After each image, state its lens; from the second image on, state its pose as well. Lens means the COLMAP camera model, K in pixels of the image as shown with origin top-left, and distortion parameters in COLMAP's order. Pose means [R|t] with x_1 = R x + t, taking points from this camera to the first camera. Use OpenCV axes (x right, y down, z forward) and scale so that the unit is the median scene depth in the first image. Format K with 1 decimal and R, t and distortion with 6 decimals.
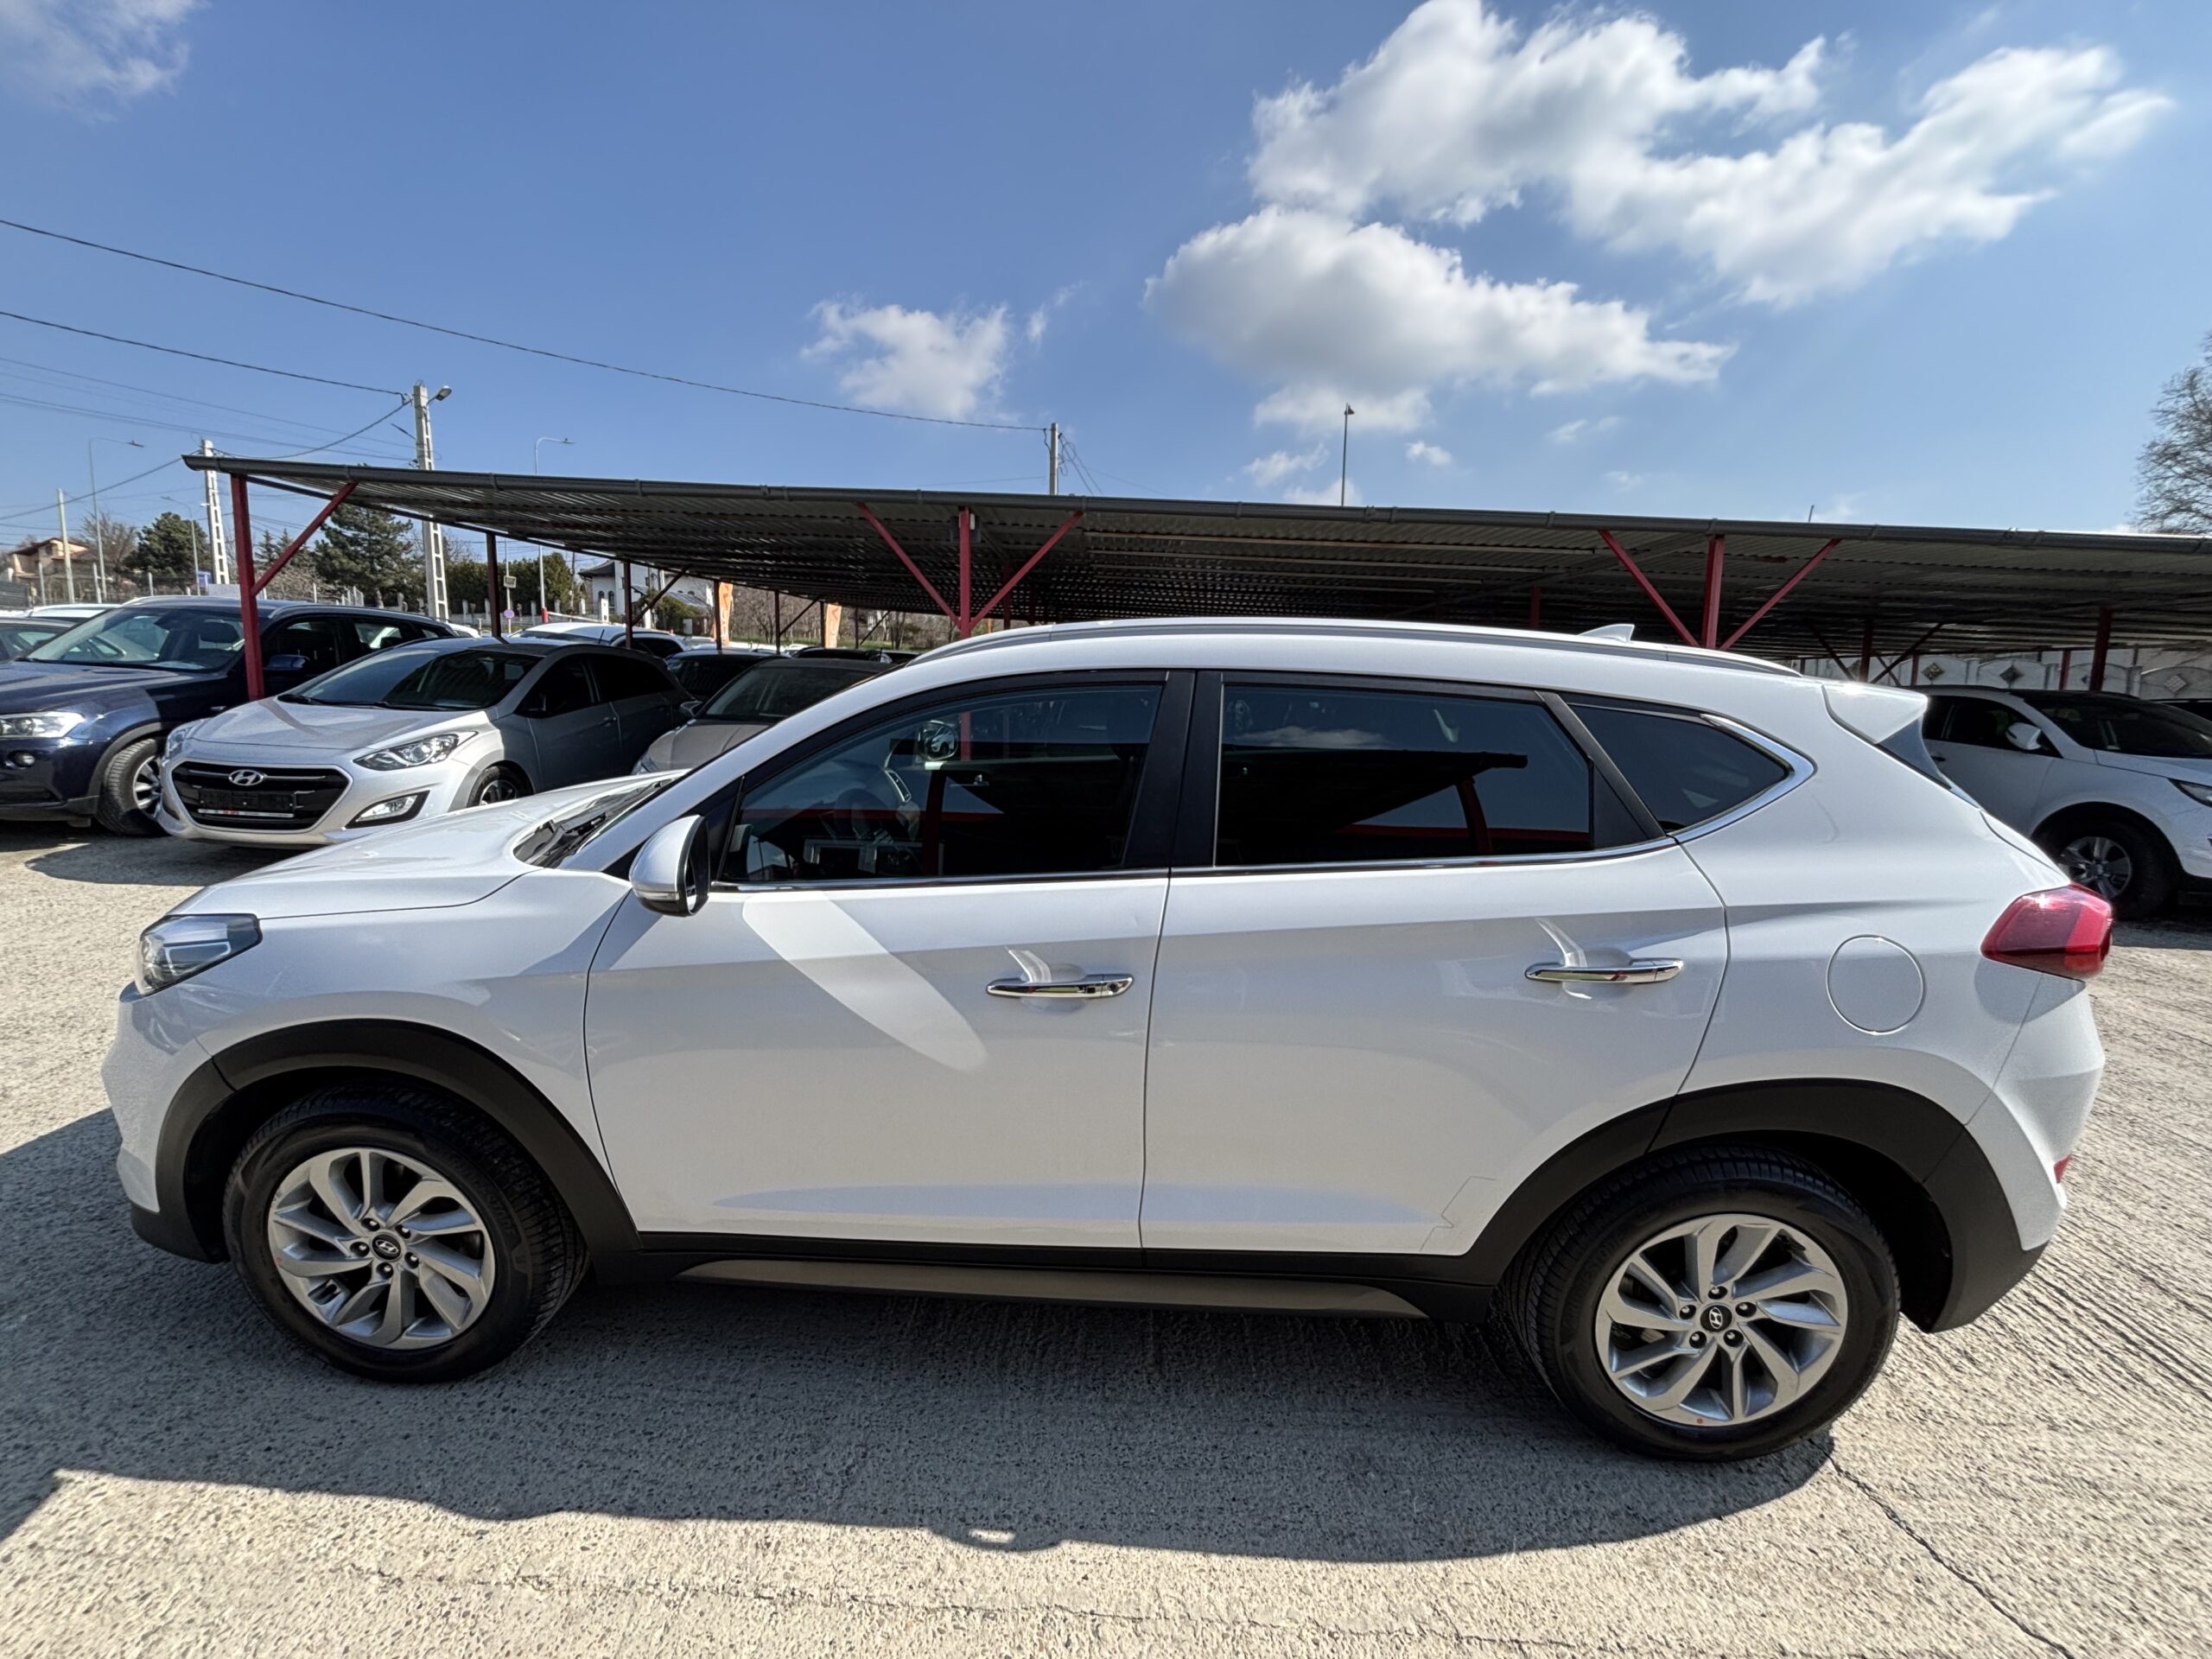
lens RADIAL K [[891.0, 0, 1106.2], [0, 891.0, 831.5], [0, 0, 1]] dist [0.005563, -0.000740]
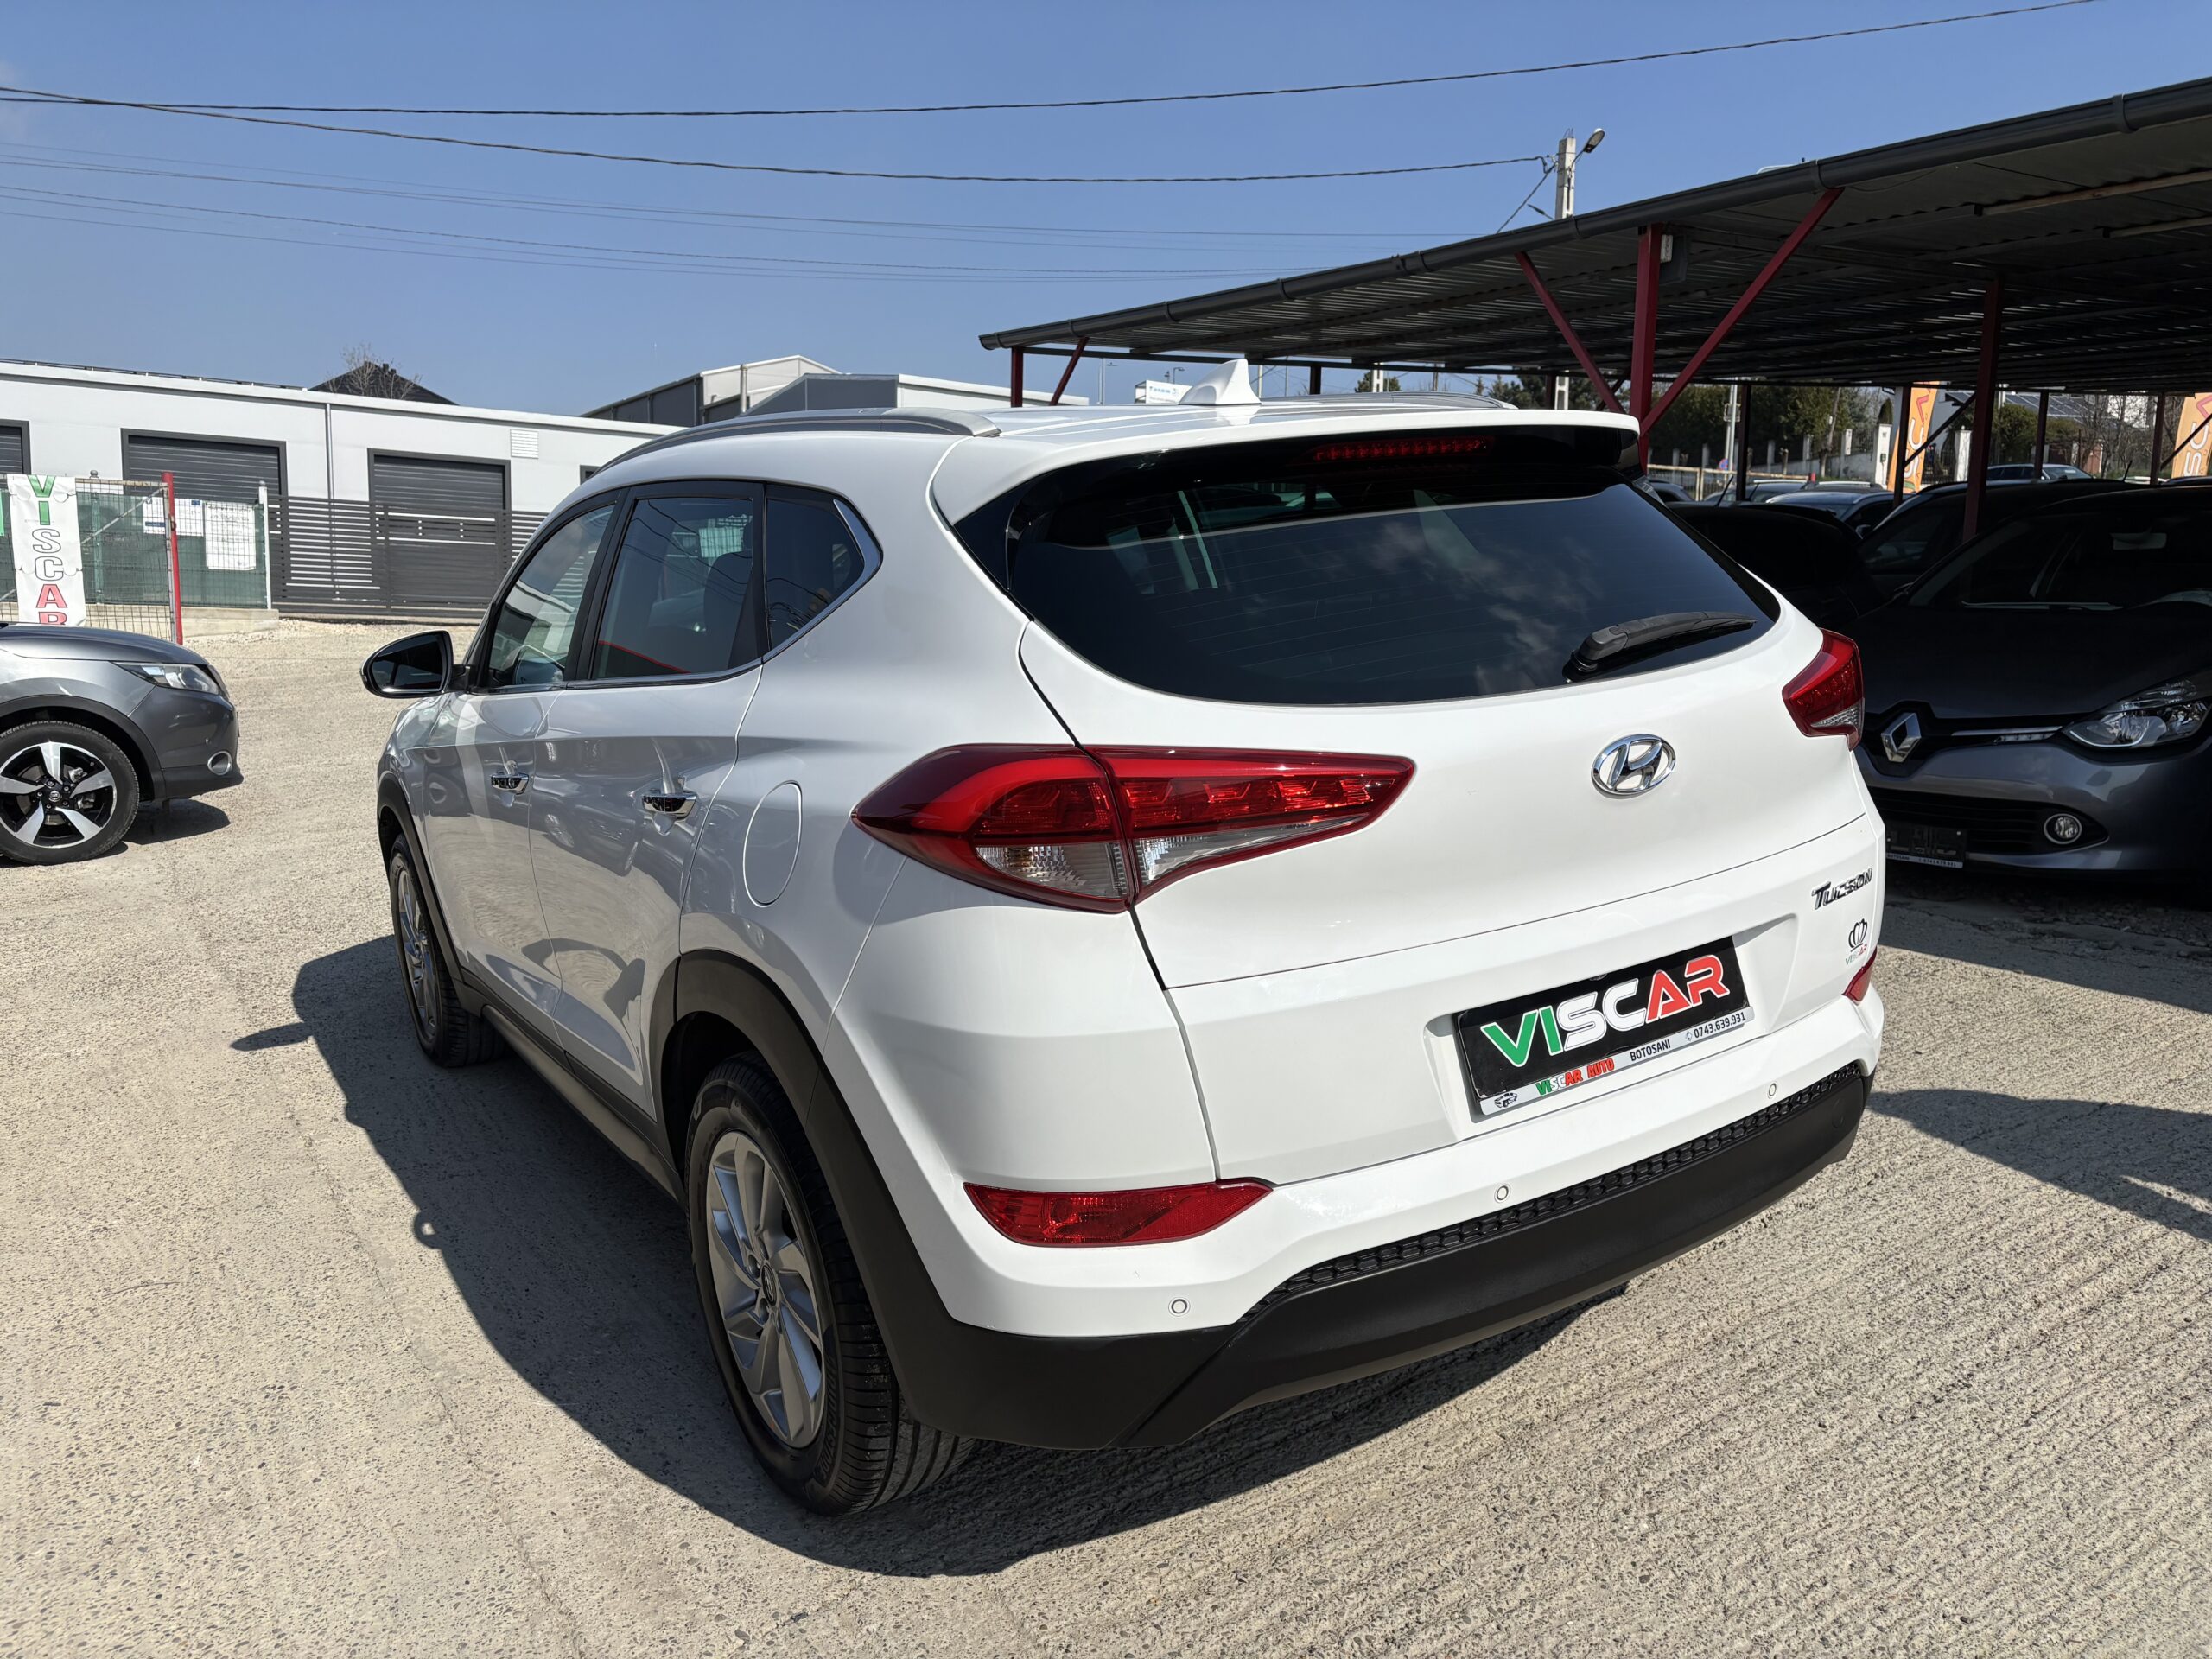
lens RADIAL K [[1681.9, 0, 1119.8], [0, 1681.9, 838.3], [0, 0, 1]] dist [0.040601, -0.038879]
pose [[0.567911, 0.097446, -0.817301, 0.601868], [-0.106806, 0.993296, 0.044214, 0.019993], [0.816131, 0.062183, 0.574512, 0.116430]]
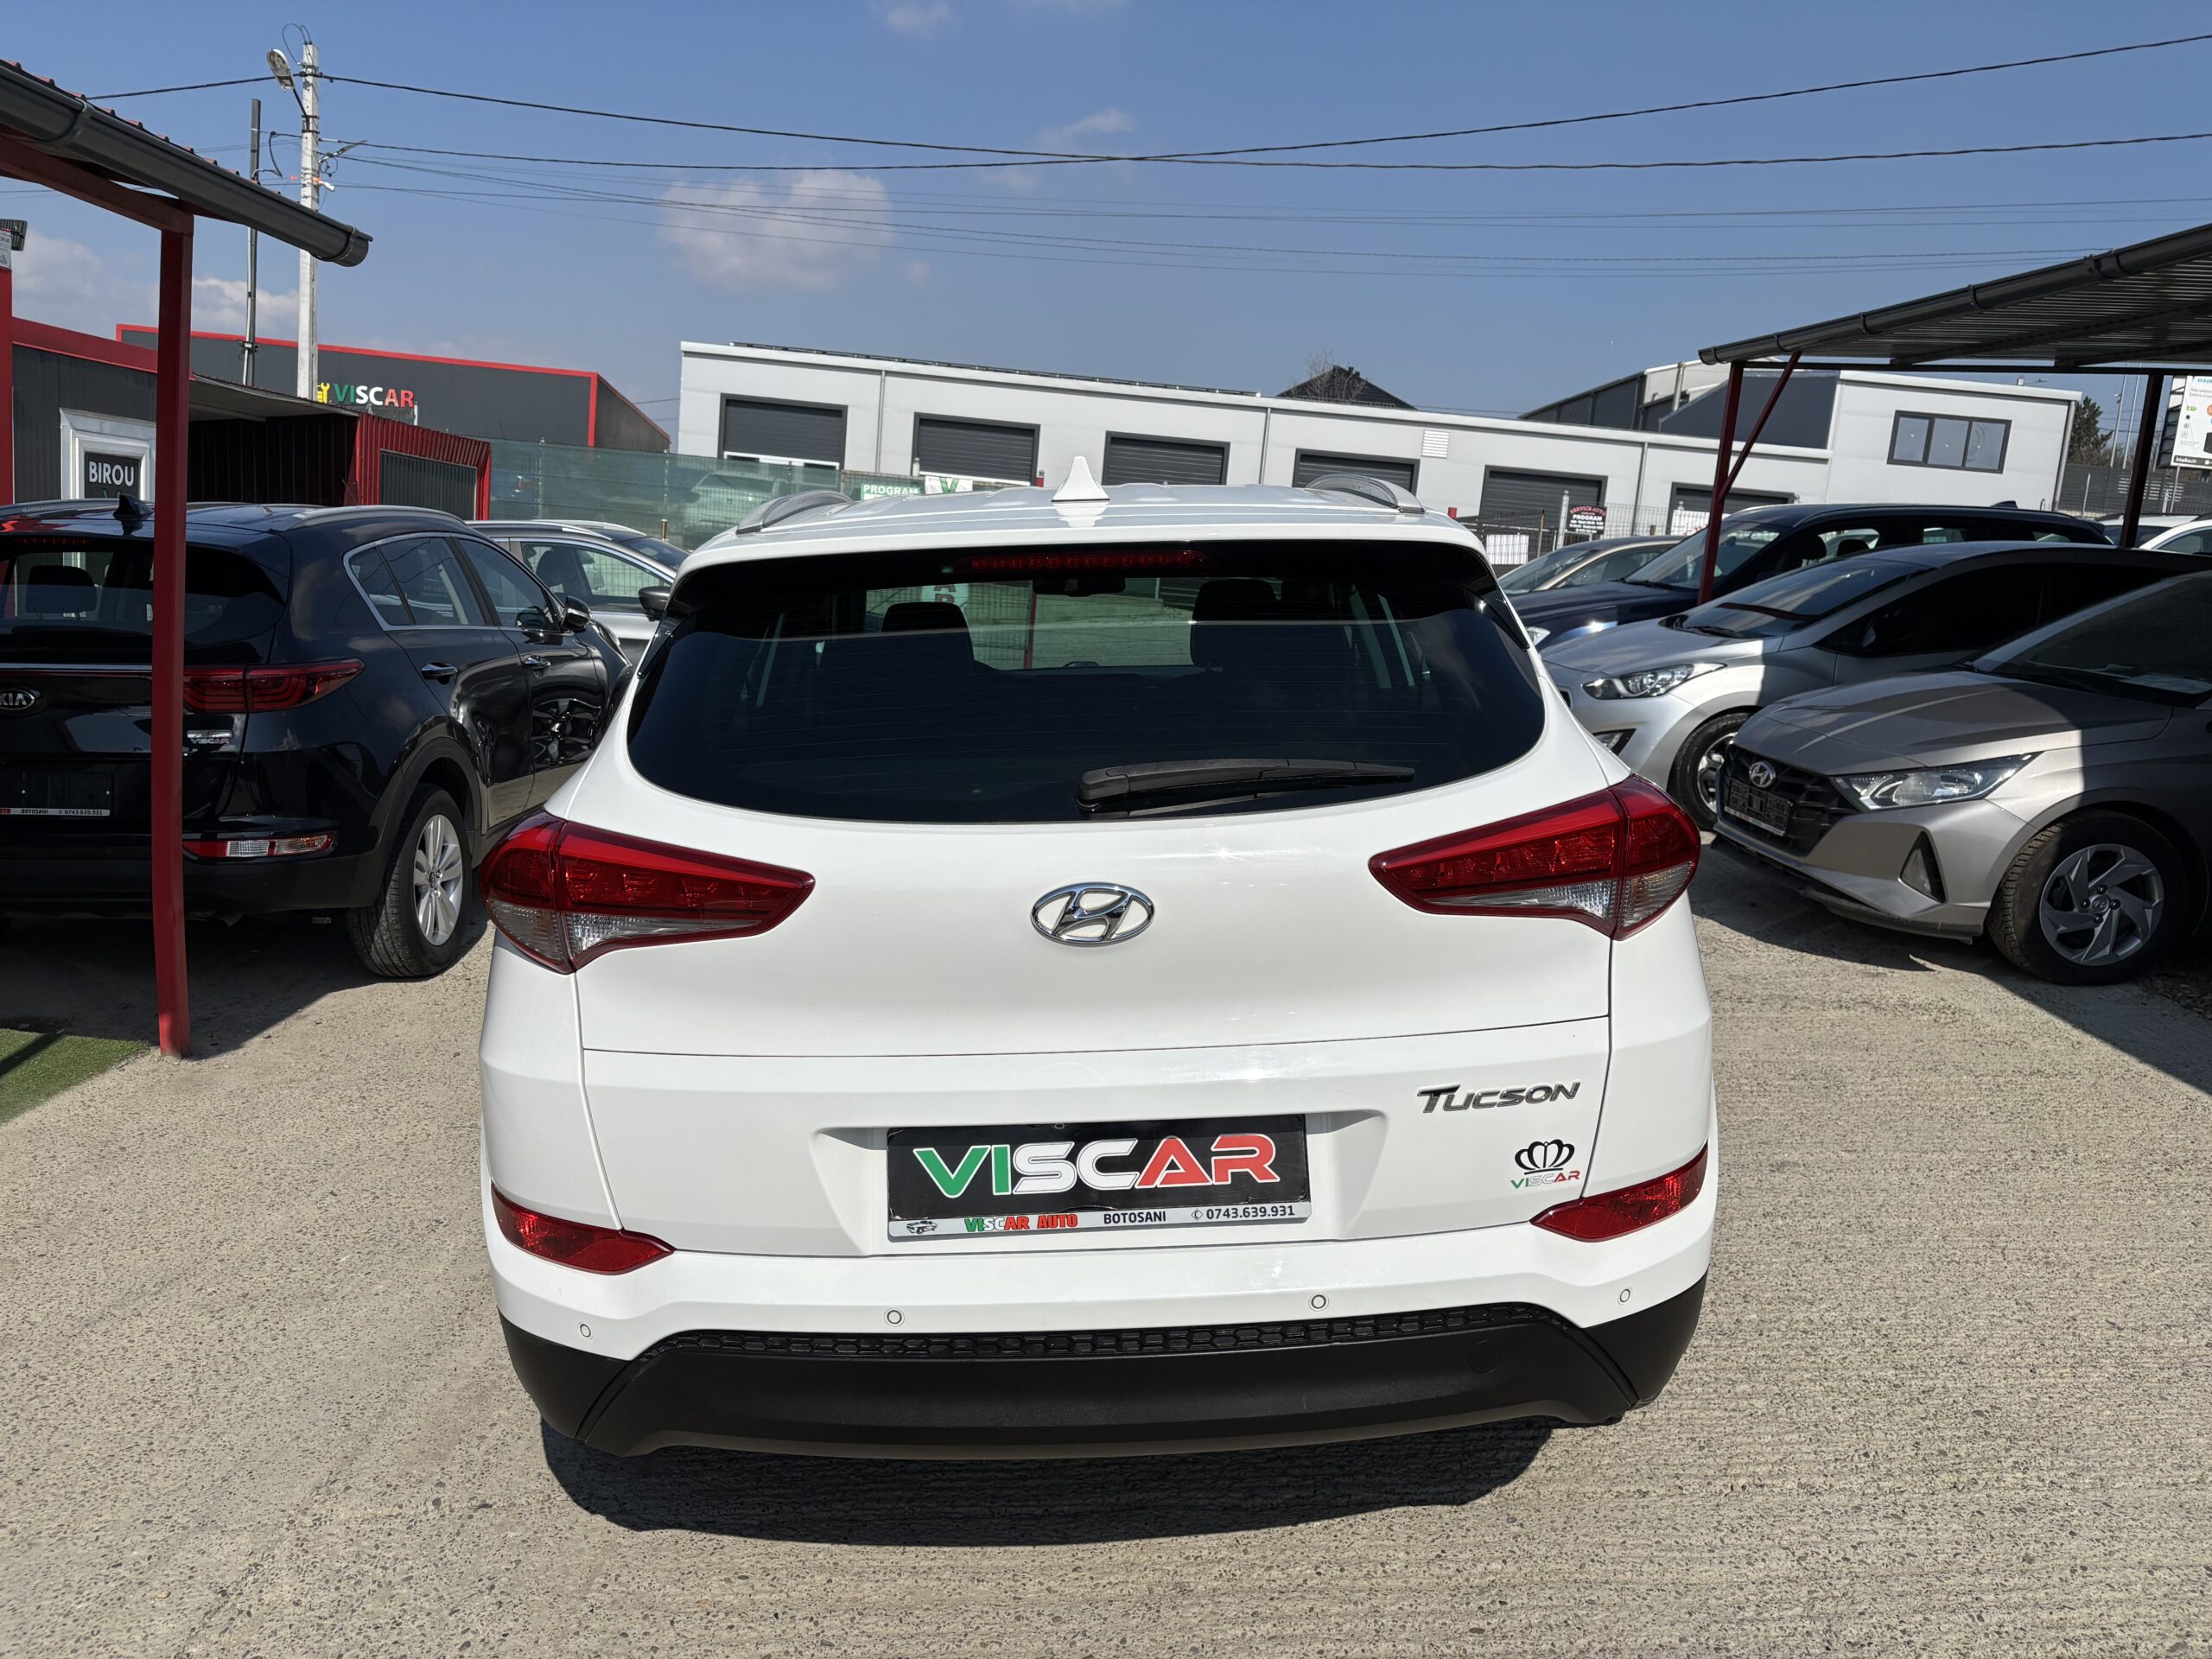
lens RADIAL K [[1681.9, 0, 1097.2], [0, 1681.9, 832.9], [0, 0, 1]] dist [0.040601, -0.038879]
pose [[0.040780, 0.141130, -0.989151, 0.705400], [-0.196637, 0.971748, 0.130540, -0.053814], [0.979628, 0.189180, 0.067379, 0.394149]]
